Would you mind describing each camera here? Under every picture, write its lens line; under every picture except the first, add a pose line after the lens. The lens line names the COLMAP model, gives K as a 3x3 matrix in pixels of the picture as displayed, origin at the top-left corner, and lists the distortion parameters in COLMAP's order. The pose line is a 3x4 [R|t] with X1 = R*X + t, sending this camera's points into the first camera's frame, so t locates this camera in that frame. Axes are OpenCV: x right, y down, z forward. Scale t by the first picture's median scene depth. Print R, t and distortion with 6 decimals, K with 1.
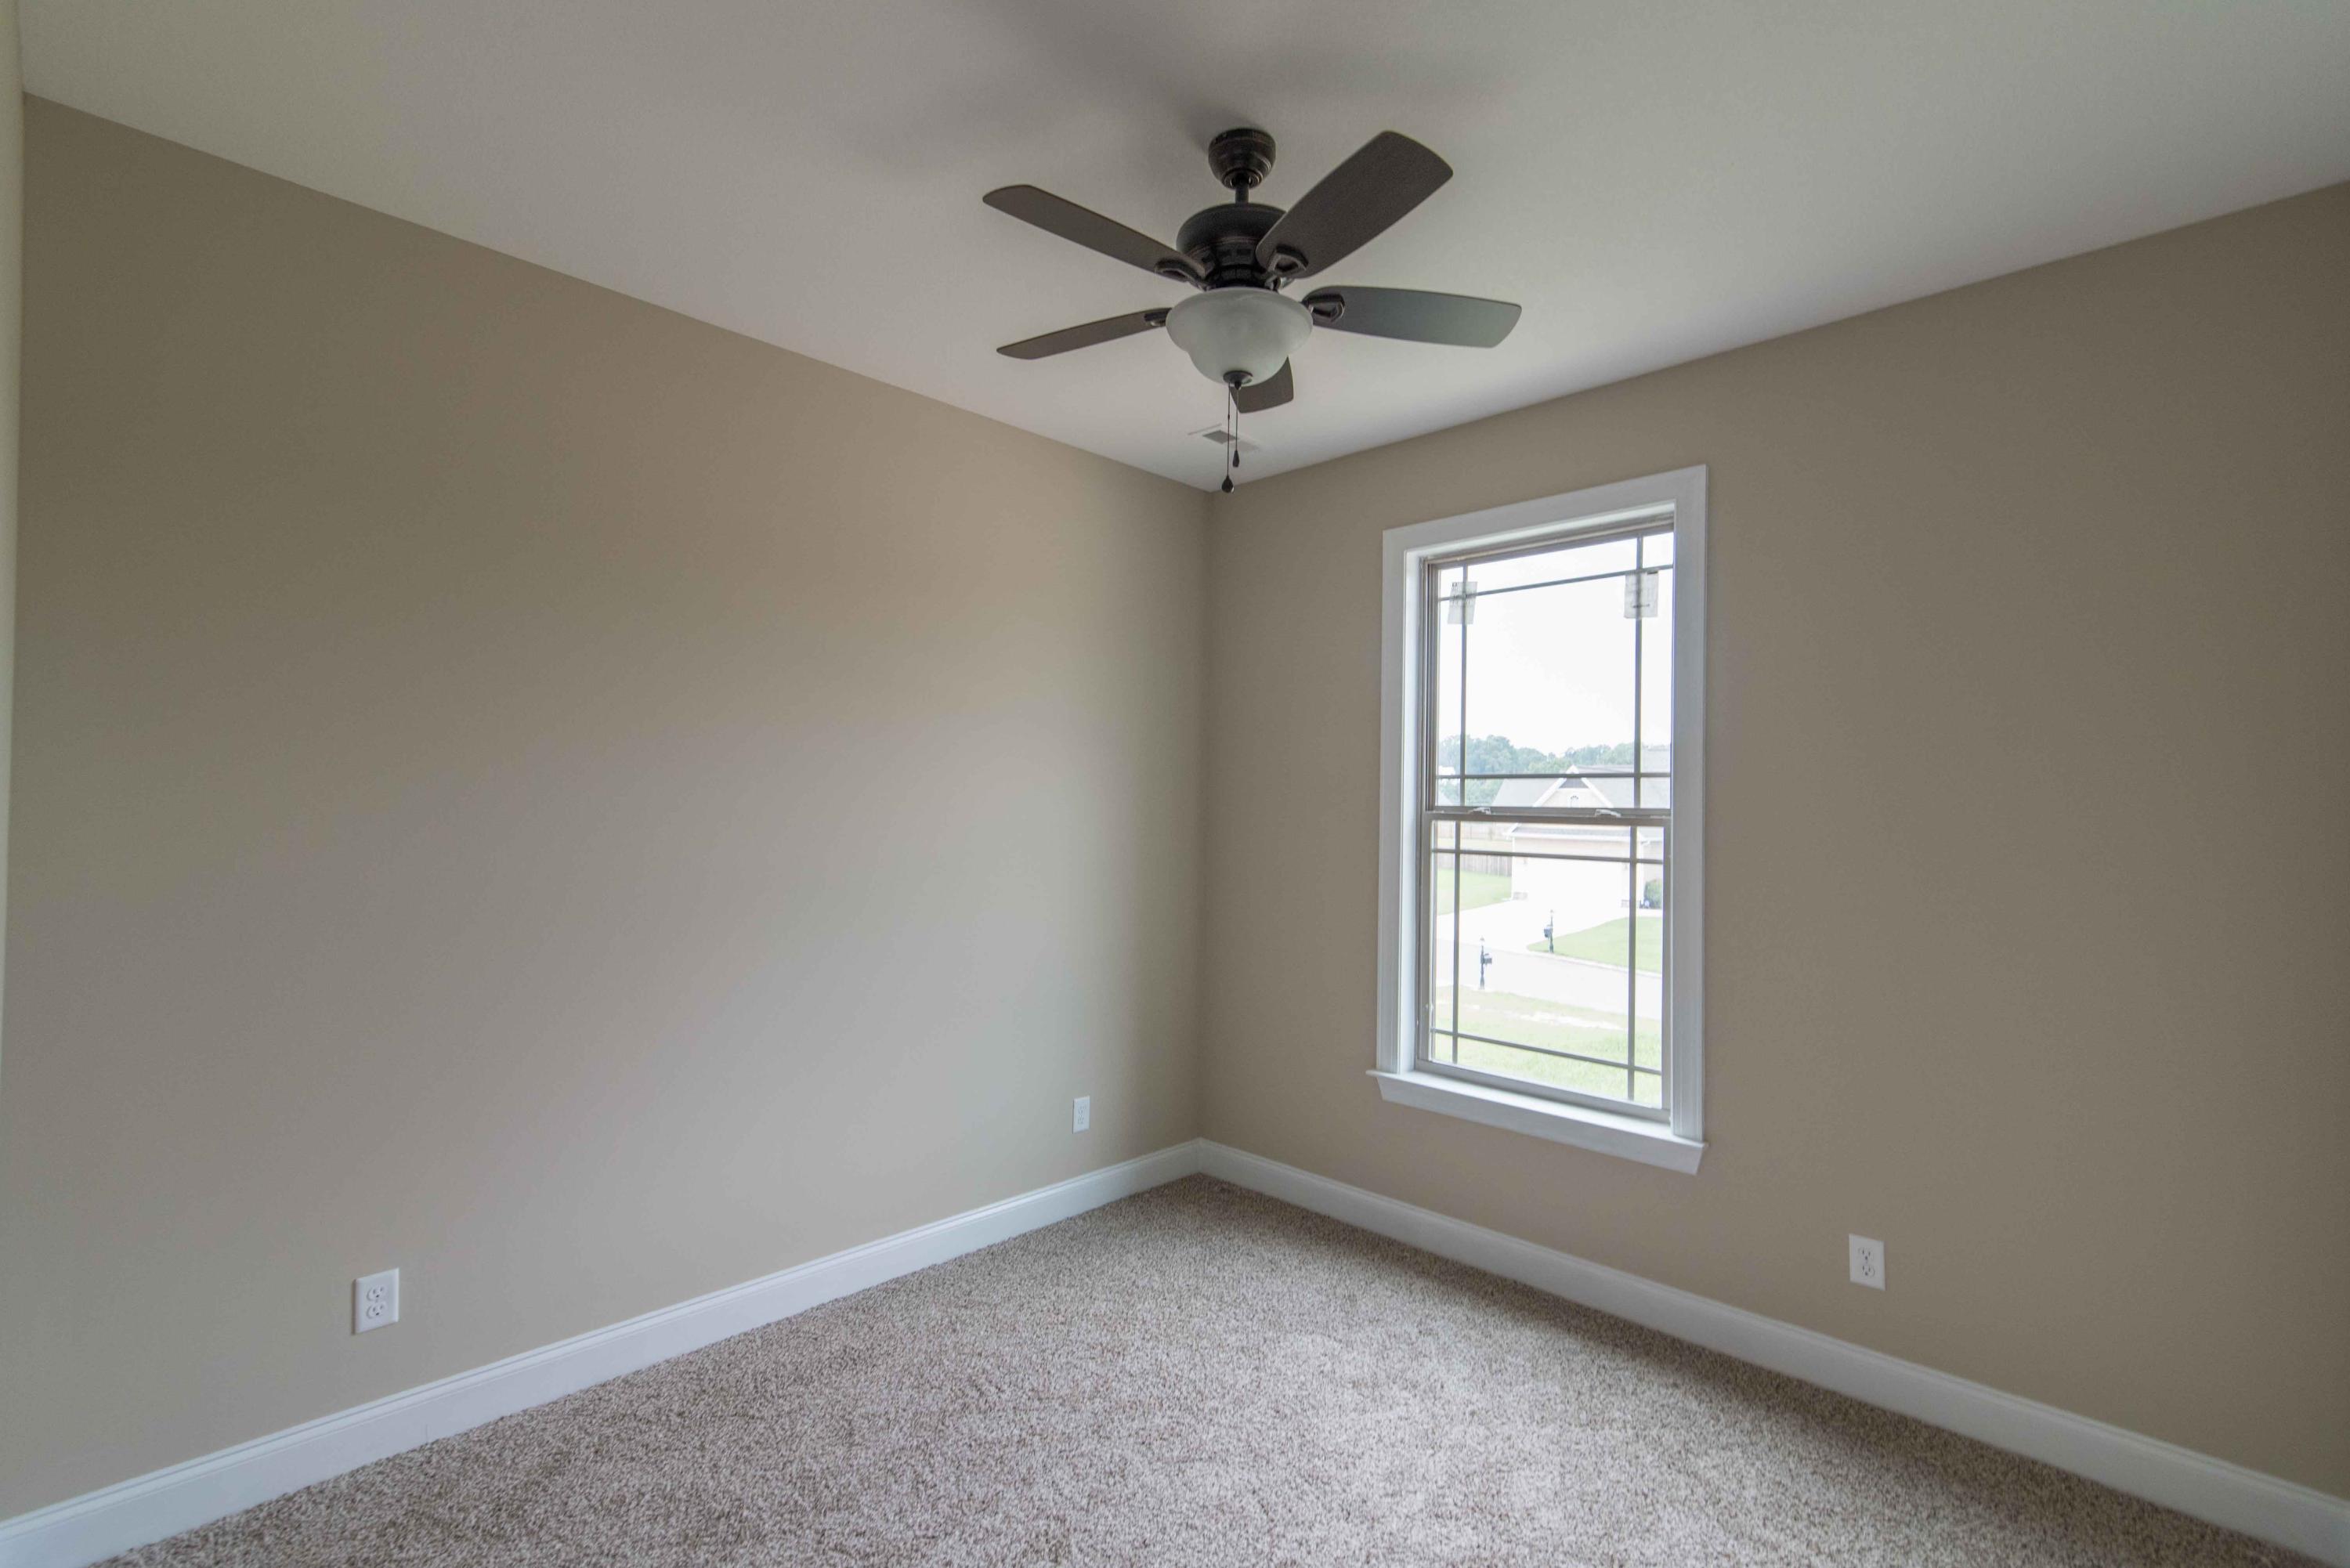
lens RADIAL K [[1095.2, 0, 1171.9], [0, 1095.2, 779.7], [0, 0, 1]] dist [0.019824, -0.001412]
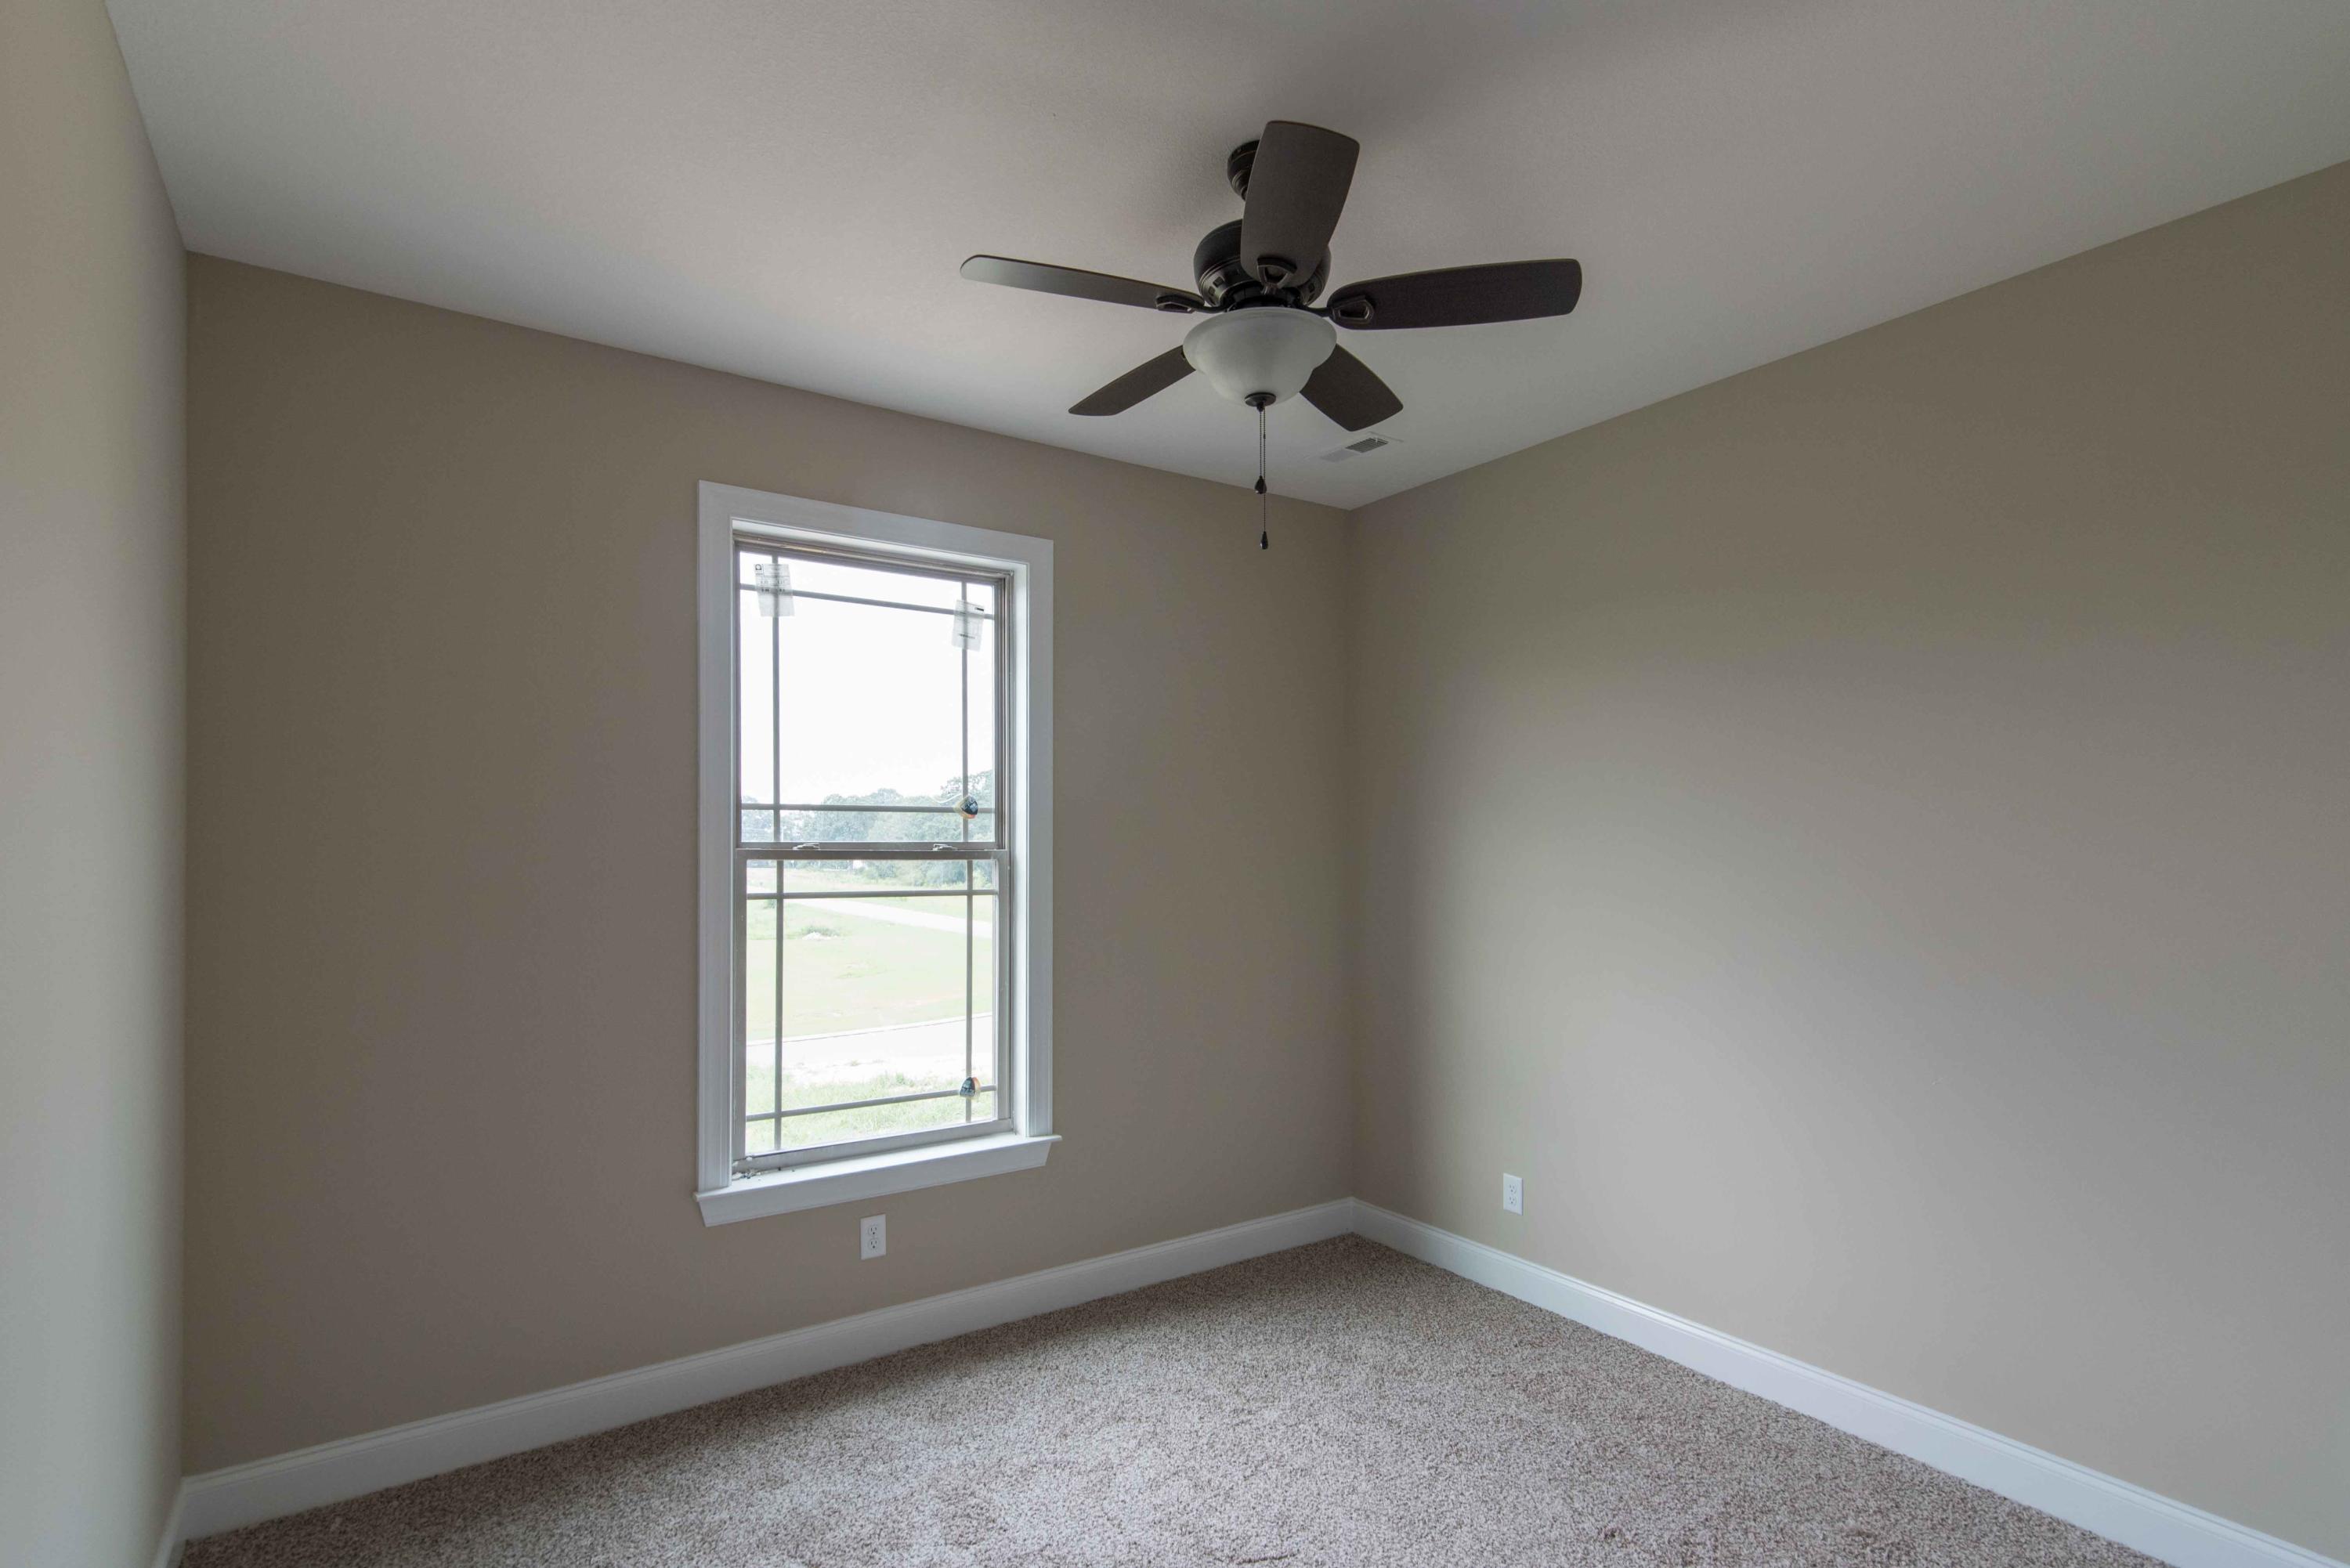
lens RADIAL K [[1133.3, 0, 1181.0], [0, 1133.3, 835.1], [0, 0, 1]] dist [0.019329, 0.000274]
pose [[0.189785, -0.002304, 0.981823, -0.569688], [-0.017102, 0.999838, 0.005652, 0.008842], [-0.981677, -0.017864, 0.189715, 0.573136]]
